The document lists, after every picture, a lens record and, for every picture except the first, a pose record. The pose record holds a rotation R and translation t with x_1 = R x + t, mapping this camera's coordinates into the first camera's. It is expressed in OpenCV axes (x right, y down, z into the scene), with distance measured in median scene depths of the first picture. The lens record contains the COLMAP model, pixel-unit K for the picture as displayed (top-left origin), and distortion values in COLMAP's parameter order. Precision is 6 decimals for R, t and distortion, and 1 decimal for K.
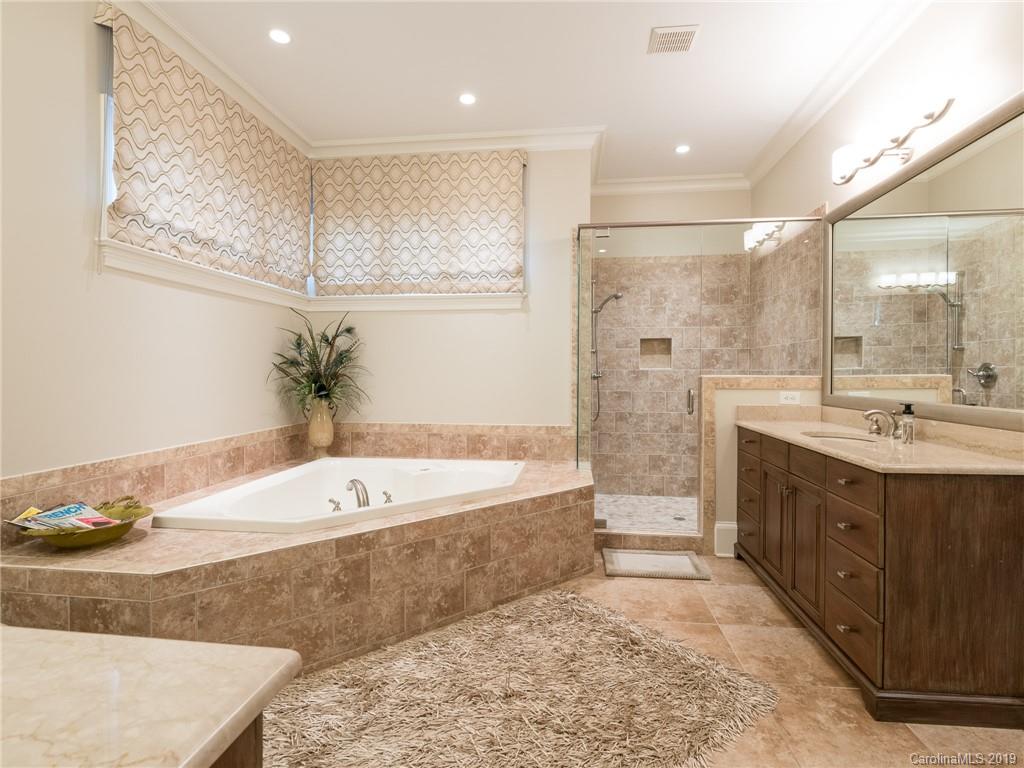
lens RADIAL K [[493.6, 0, 526.0], [0, 493.6, 378.7], [0, 0, 1]] dist [-0.004080, -0.000648]
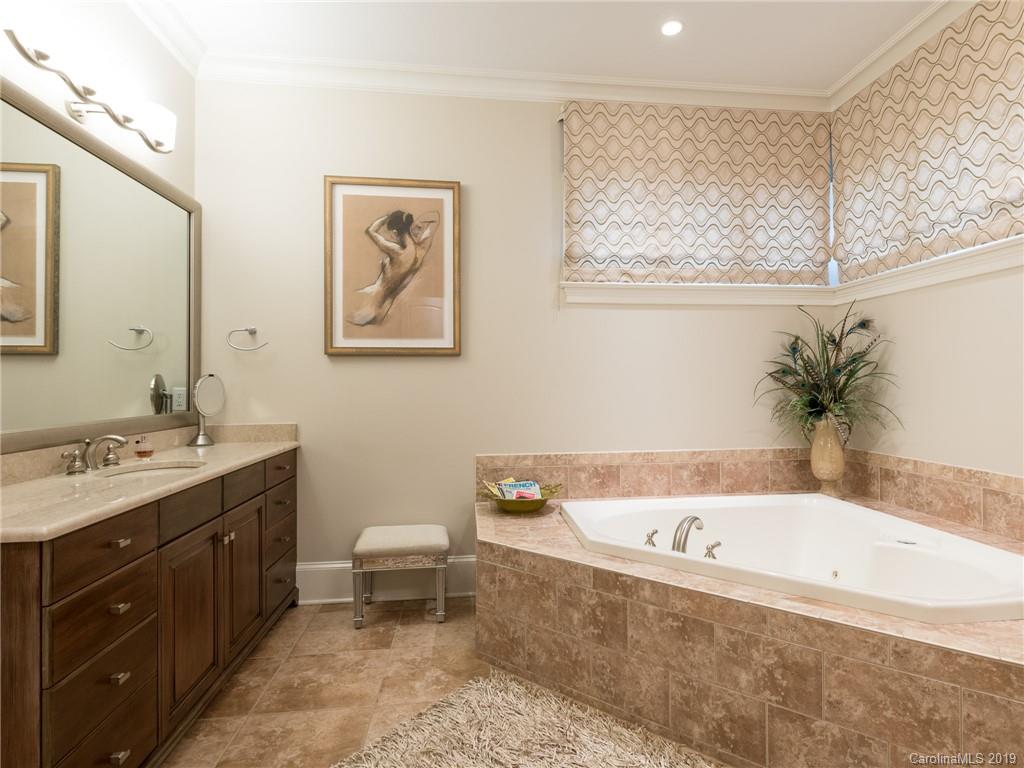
lens RADIAL K [[543.4, 0, 528.0], [0, 543.4, 377.7], [0, 0, 1]] dist [0.001647, -0.003667]
pose [[0.225729, -0.016023, -0.974058, 0.362070], [-0.004060, 0.999841, -0.017387, -0.005529], [0.974182, 0.007879, 0.225628, 0.411799]]
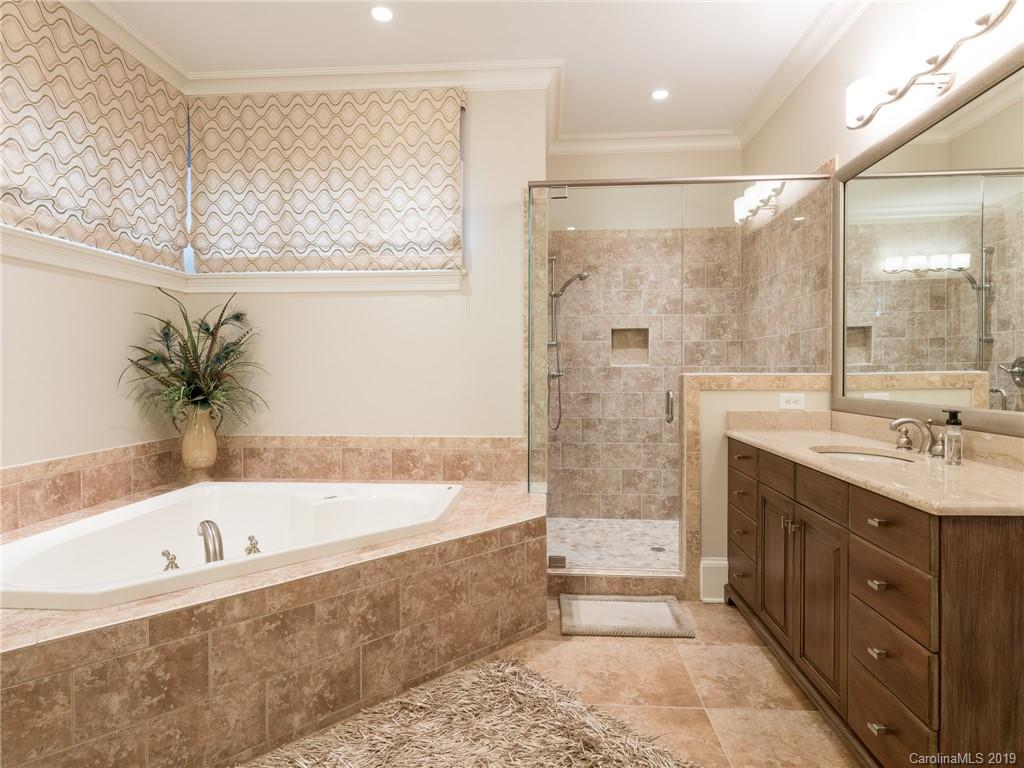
lens RADIAL K [[543.4, 0, 528.0], [0, 543.4, 377.7], [0, 0, 1]] dist [0.001647, -0.003667]
pose [[0.998360, -0.004223, 0.057088, 0.057651], [0.004165, 0.999991, 0.001135, -0.001856], [-0.057092, -0.000896, 0.998369, 0.143520]]
